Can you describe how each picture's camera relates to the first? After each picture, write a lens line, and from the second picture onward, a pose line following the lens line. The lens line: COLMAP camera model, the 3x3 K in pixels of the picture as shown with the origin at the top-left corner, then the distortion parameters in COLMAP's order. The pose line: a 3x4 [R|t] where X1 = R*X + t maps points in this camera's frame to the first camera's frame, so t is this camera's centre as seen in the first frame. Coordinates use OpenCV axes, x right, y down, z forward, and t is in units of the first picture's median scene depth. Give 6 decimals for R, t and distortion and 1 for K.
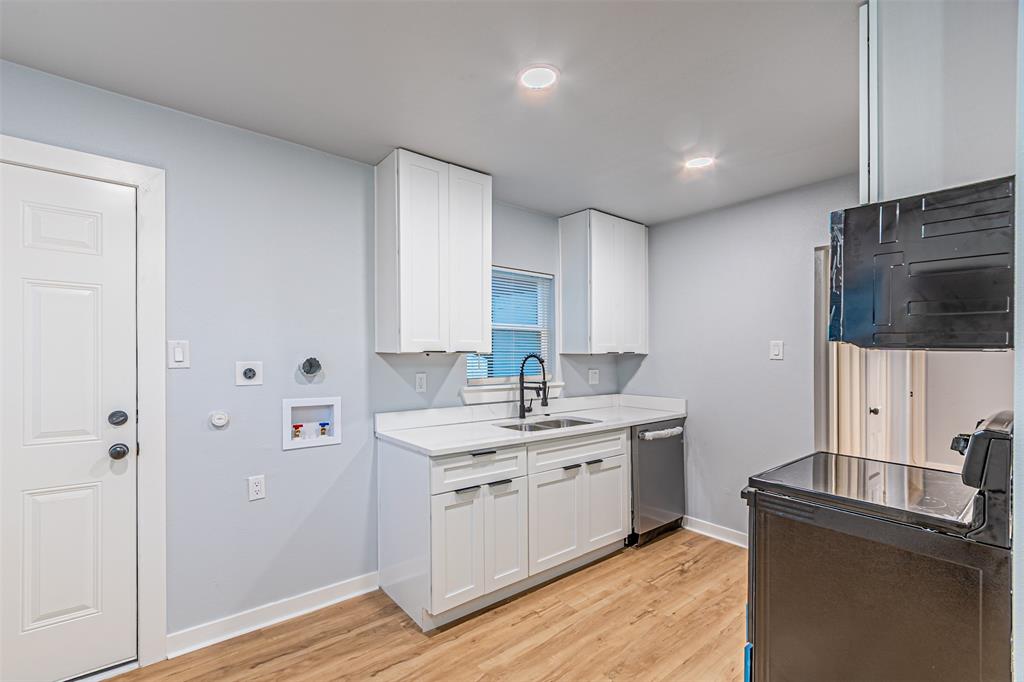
lens RADIAL K [[444.6, 0, 501.9], [0, 444.6, 361.6], [0, 0, 1]] dist [0.007375, -0.002447]
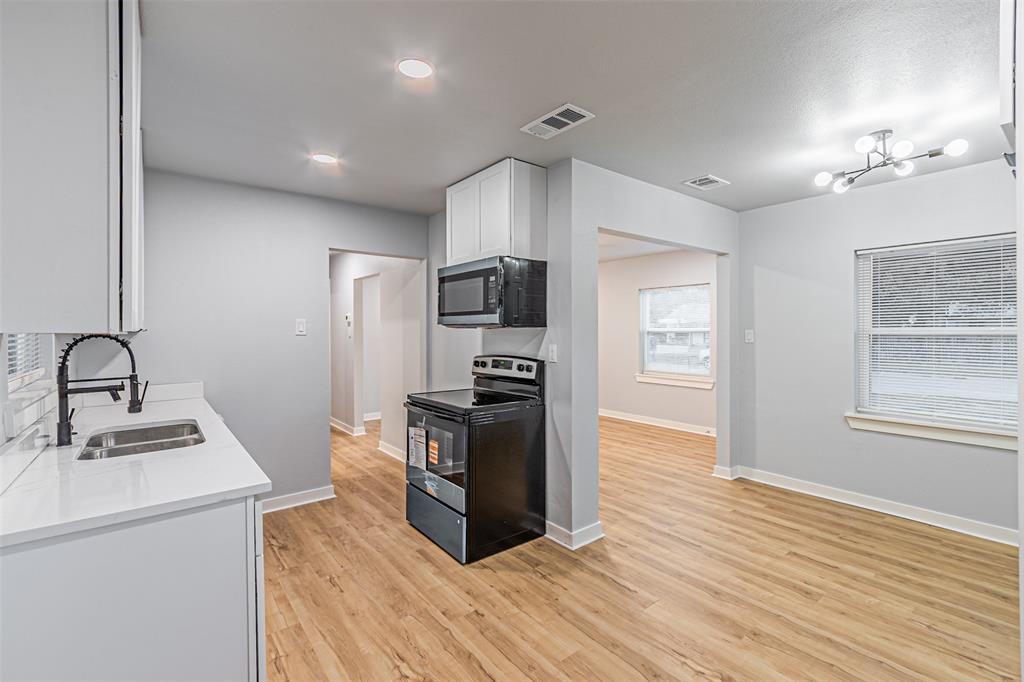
lens RADIAL K [[444.6, 0, 507.4], [0, 444.6, 338.3], [0, 0, 1]] dist [0.007375, -0.002447]
pose [[0.017327, -0.023913, 0.999564, -0.640872], [0.022165, 0.999477, 0.023527, -0.013882], [-0.999604, 0.021748, 0.017848, 0.518073]]
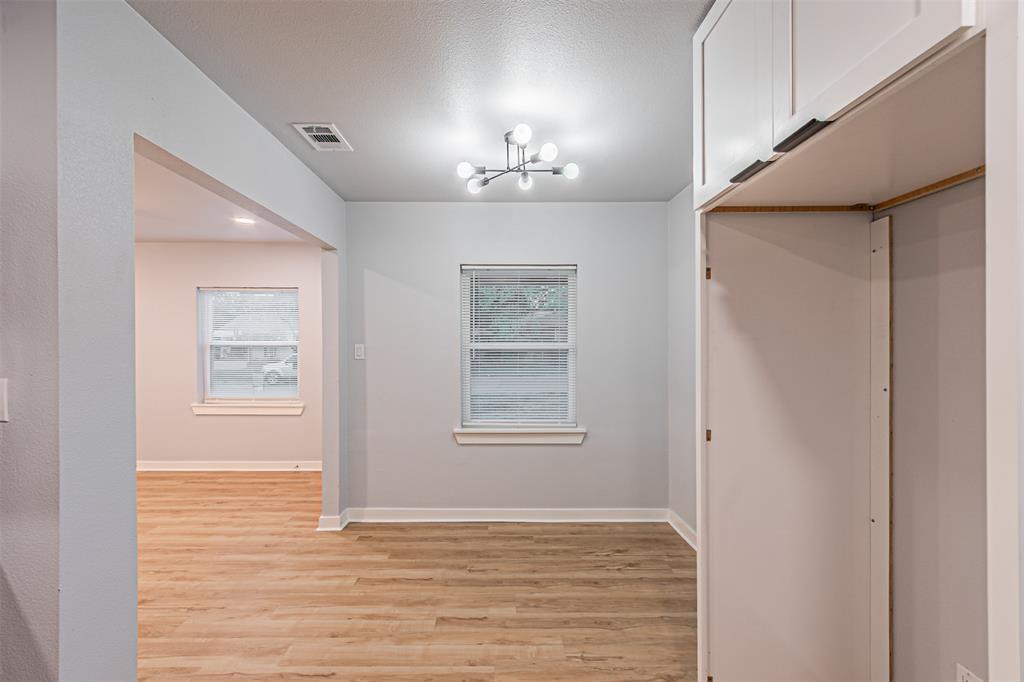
lens RADIAL K [[444.6, 0, 503.2], [0, 444.6, 347.6], [0, 0, 1]] dist [0.007375, -0.002447]
pose [[-0.779227, -0.013730, 0.626591, -0.205843], [0.003945, 0.999633, 0.026811, -0.010253], [-0.626729, 0.023364, -0.778887, 0.451652]]
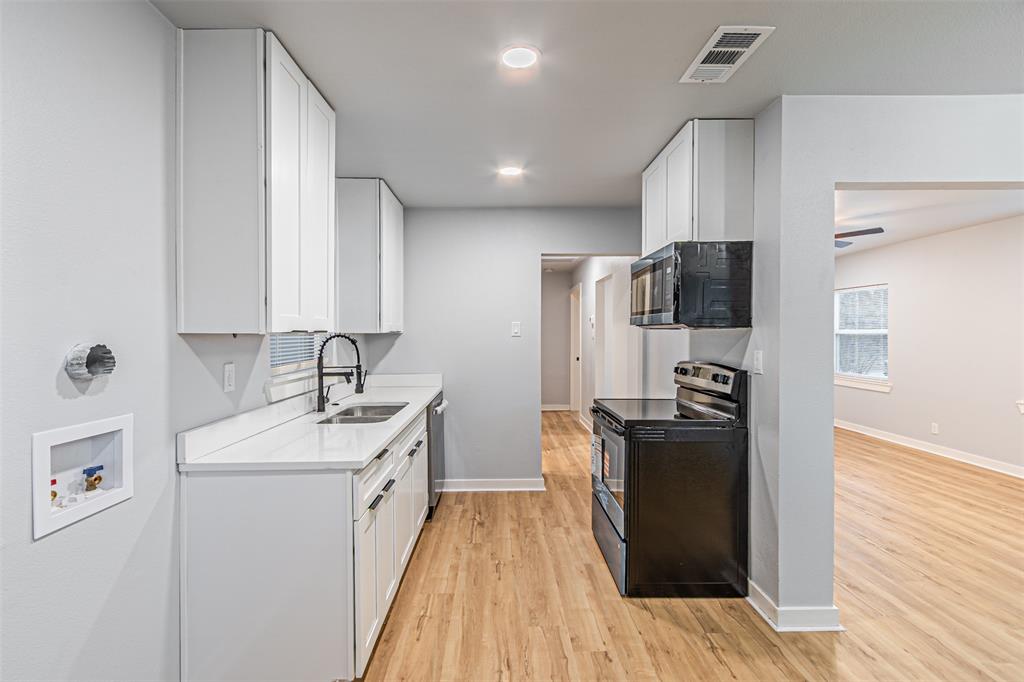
lens RADIAL K [[444.6, 0, 505.6], [0, 444.6, 341.1], [0, 0, 1]] dist [0.007375, -0.002447]
pose [[0.619748, -0.022040, 0.784491, -0.481593], [0.021305, 0.999710, 0.011256, -0.006713], [-0.784512, 0.009738, 0.620037, 0.270768]]
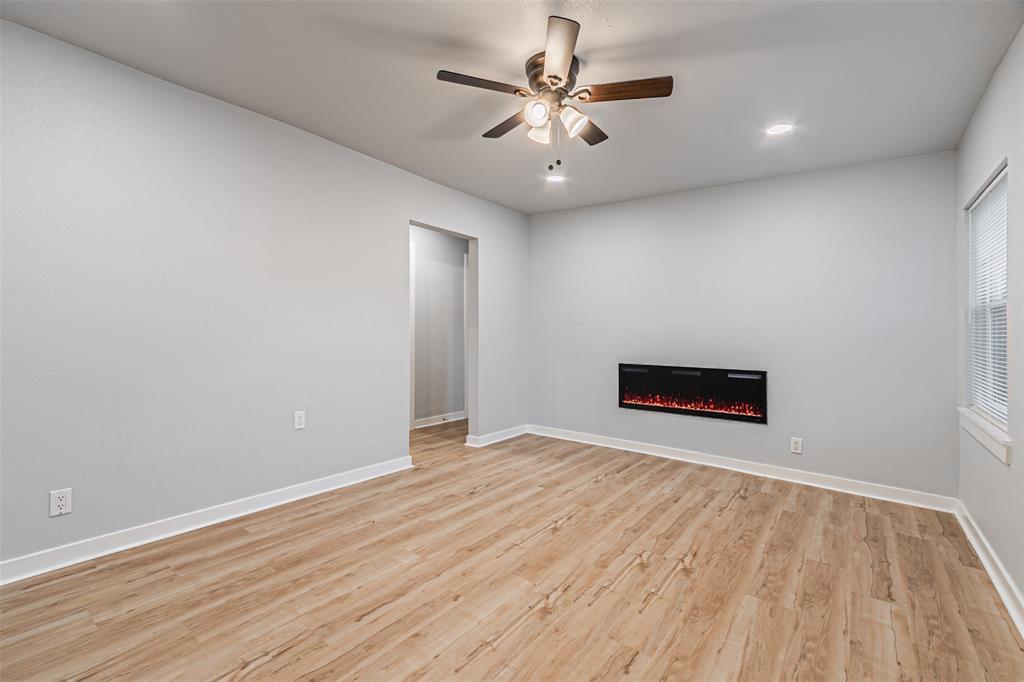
lens RADIAL K [[444.6, 0, 514.1], [0, 444.6, 338.2], [0, 0, 1]] dist [0.007375, -0.002447]
pose [[0.973952, 0.009577, 0.226553, 1.417144], [-0.009086, 0.999954, -0.003209, 0.106894], [-0.226573, 0.001067, 0.973993, -0.411336]]
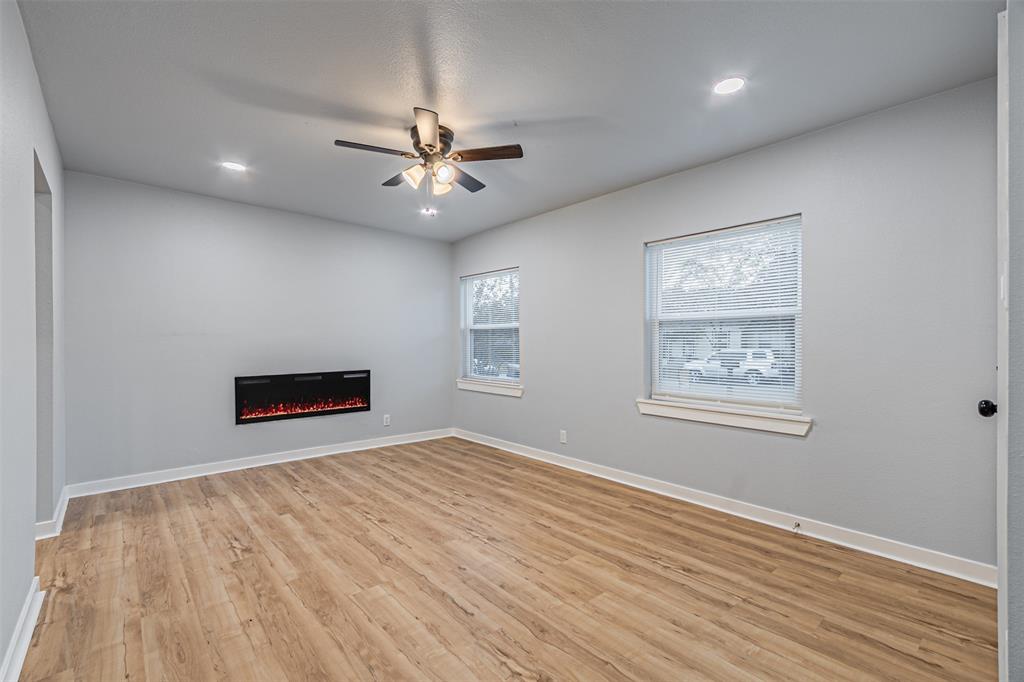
lens RADIAL K [[444.6, 0, 497.0], [0, 444.6, 350.2], [0, 0, 1]] dist [0.007375, -0.002447]
pose [[-0.015604, -0.020870, 0.999660, 0.598972], [0.016910, 0.999634, 0.021134, 0.081671], [-0.999735, 0.017234, -0.015245, 0.277800]]
